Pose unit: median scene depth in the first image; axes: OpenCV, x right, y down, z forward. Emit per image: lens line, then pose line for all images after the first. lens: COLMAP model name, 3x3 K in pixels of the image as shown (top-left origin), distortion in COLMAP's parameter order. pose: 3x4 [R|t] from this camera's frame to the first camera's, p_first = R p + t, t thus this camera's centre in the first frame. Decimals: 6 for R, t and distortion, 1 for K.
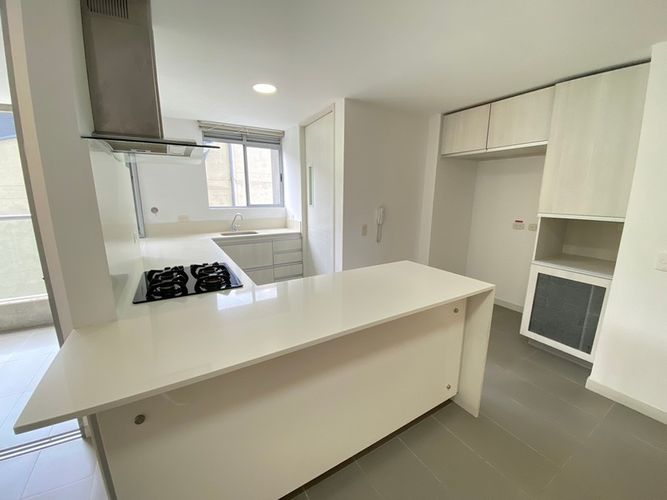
lens RADIAL K [[266.1, 0, 334.1], [0, 266.1, 251.3], [0, 0, 1]] dist [-0.017524, -0.006298]
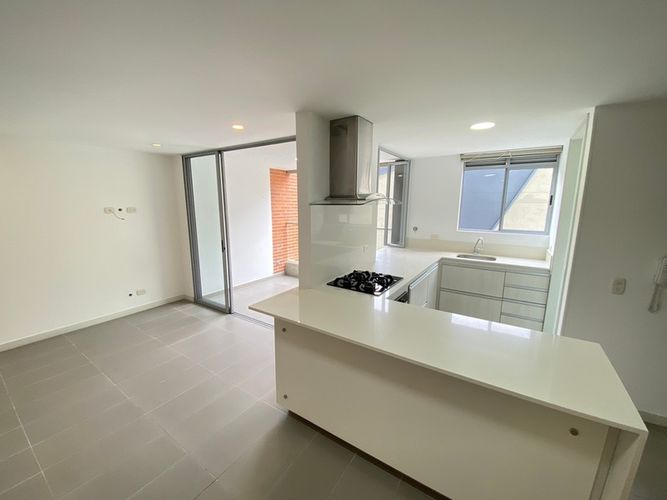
lens RADIAL K [[266.1, 0, 333.4], [0, 266.1, 252.0], [0, 0, 1]] dist [-0.017524, -0.006298]
pose [[0.419490, 0.158458, -0.893823, 0.313376], [-0.189752, 0.978201, 0.084362, -0.067735], [0.887706, 0.134216, 0.440413, 0.057576]]
